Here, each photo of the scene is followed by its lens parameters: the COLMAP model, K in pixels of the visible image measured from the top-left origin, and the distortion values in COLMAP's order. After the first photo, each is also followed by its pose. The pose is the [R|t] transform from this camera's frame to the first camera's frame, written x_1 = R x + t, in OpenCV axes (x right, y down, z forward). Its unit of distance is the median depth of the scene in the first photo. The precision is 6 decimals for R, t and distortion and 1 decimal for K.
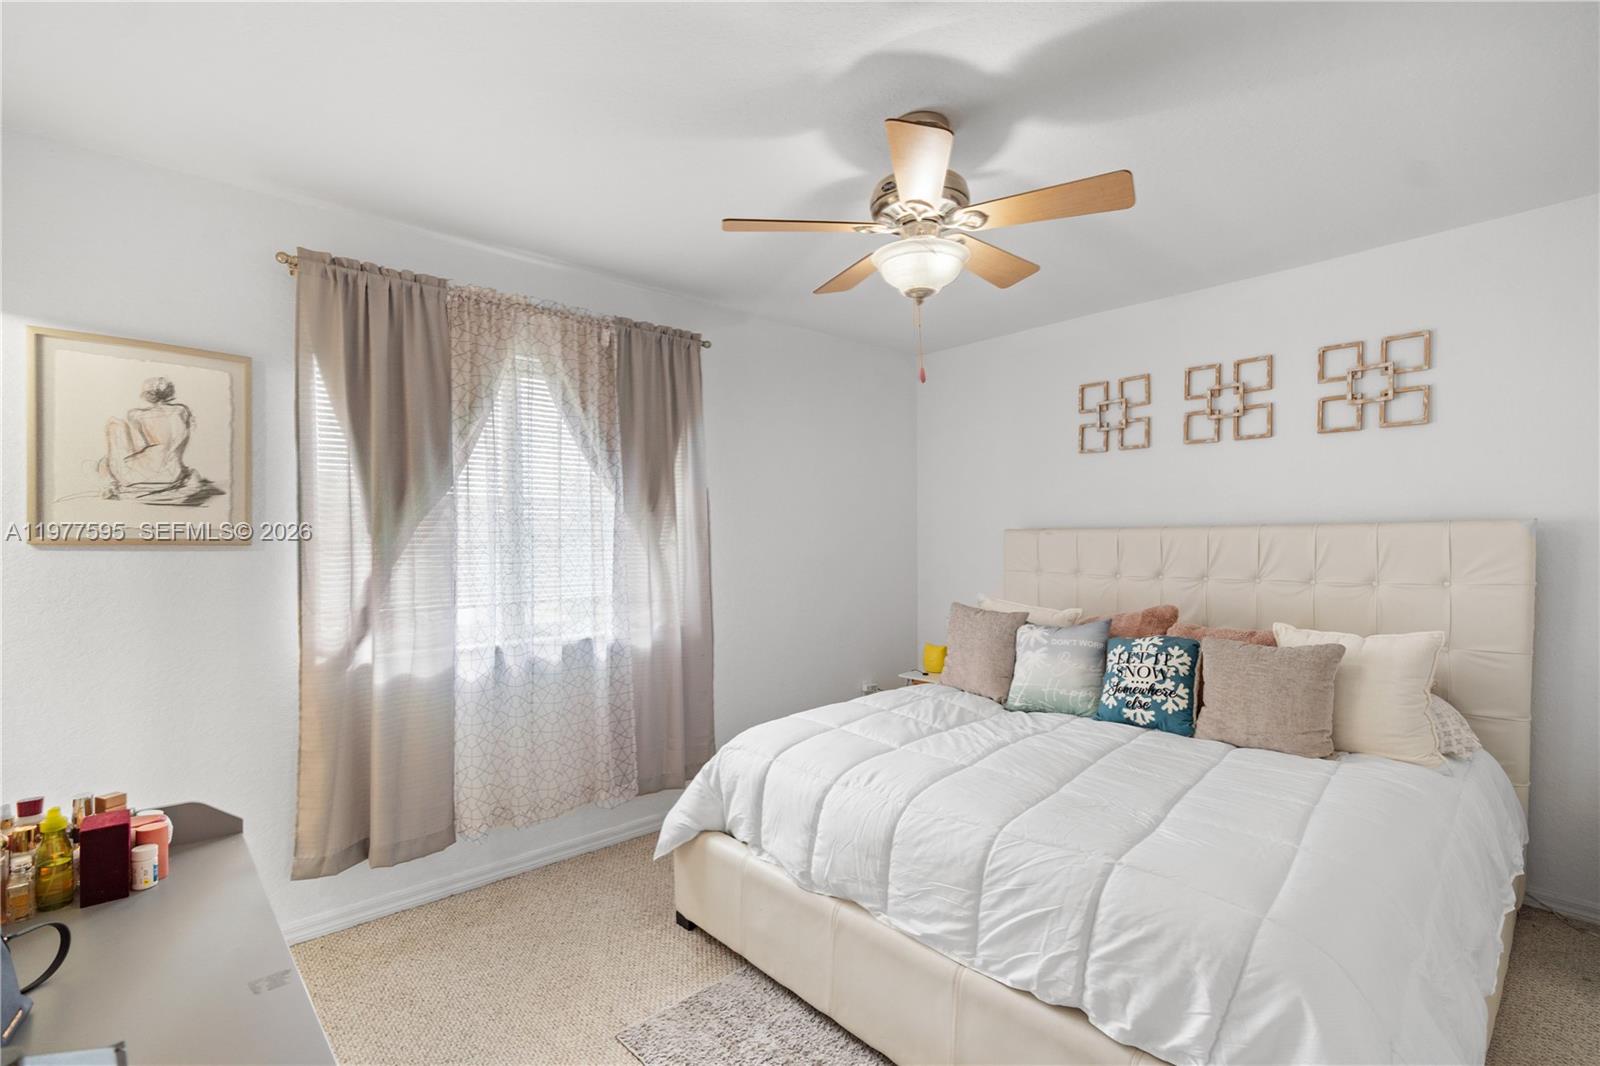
lens RADIAL K [[696.6, 0, 799.8], [0, 696.6, 560.2], [0, 0, 1]] dist [-0.033593, 0.000191]
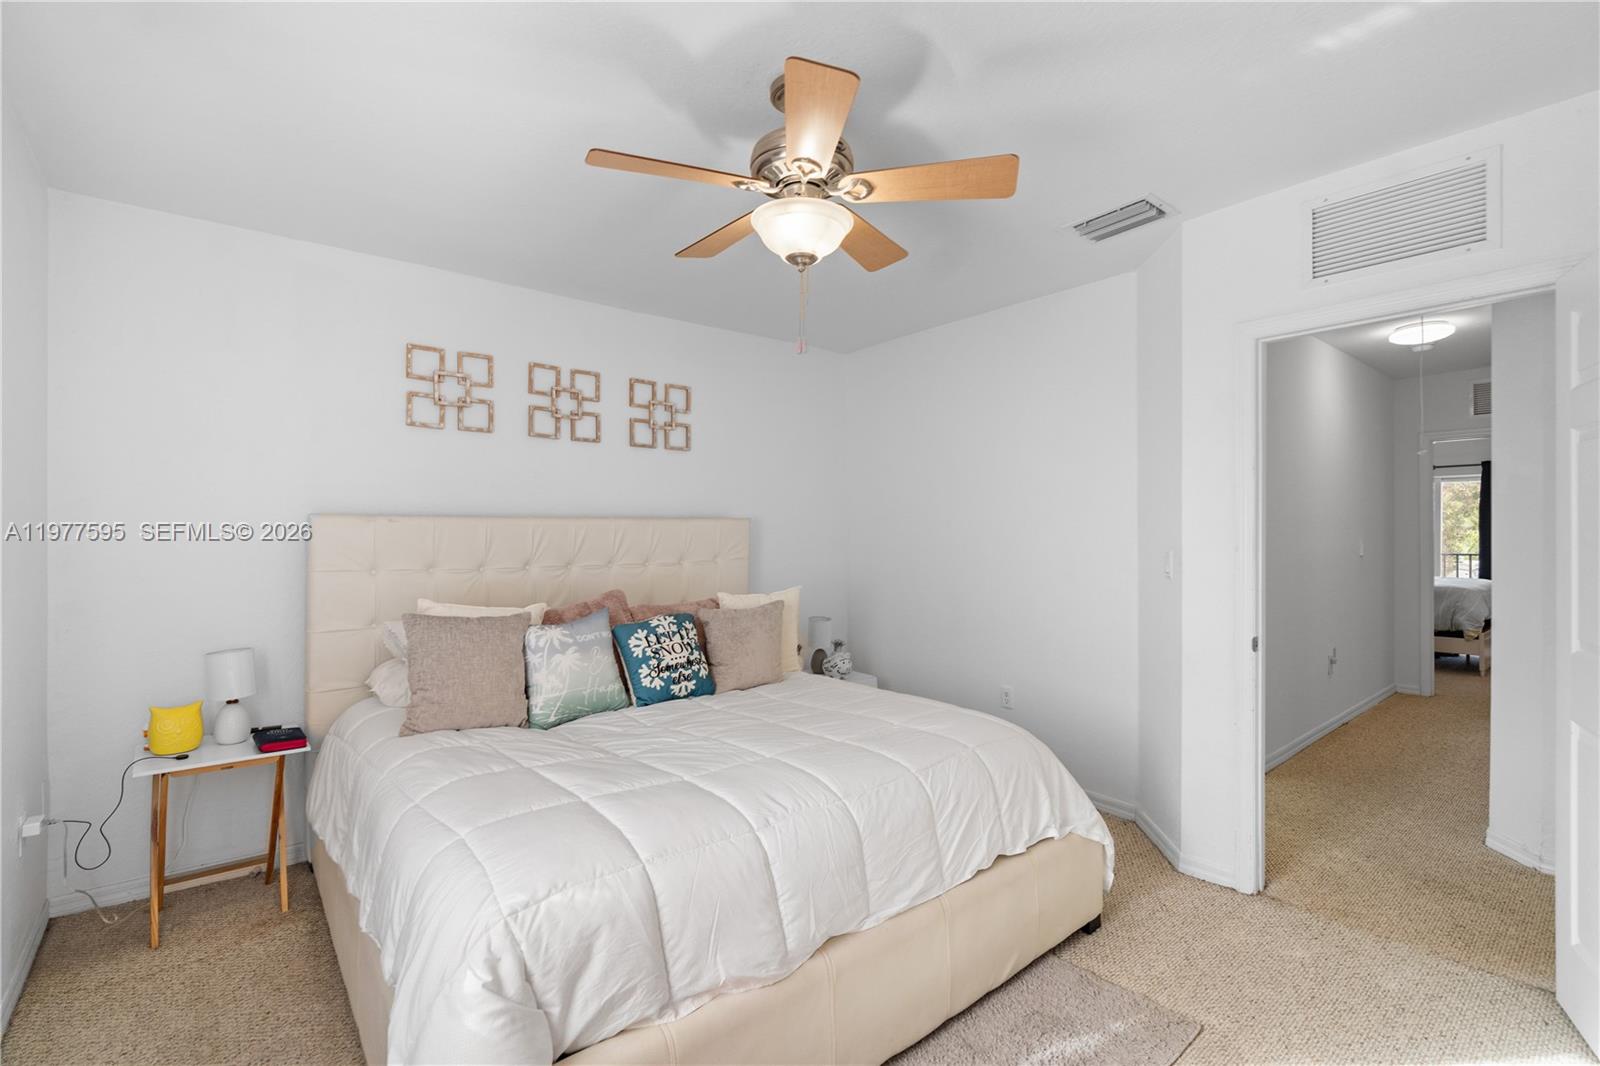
lens RADIAL K [[706.0, 0, 792.5], [0, 706.0, 524.1], [0, 0, 1]] dist [0.002148, -0.000591]
pose [[0.088679, 0.009321, 0.996017, -0.559850], [0.016250, 0.999810, -0.010804, -0.022264], [-0.995928, 0.017143, 0.088511, 0.630257]]
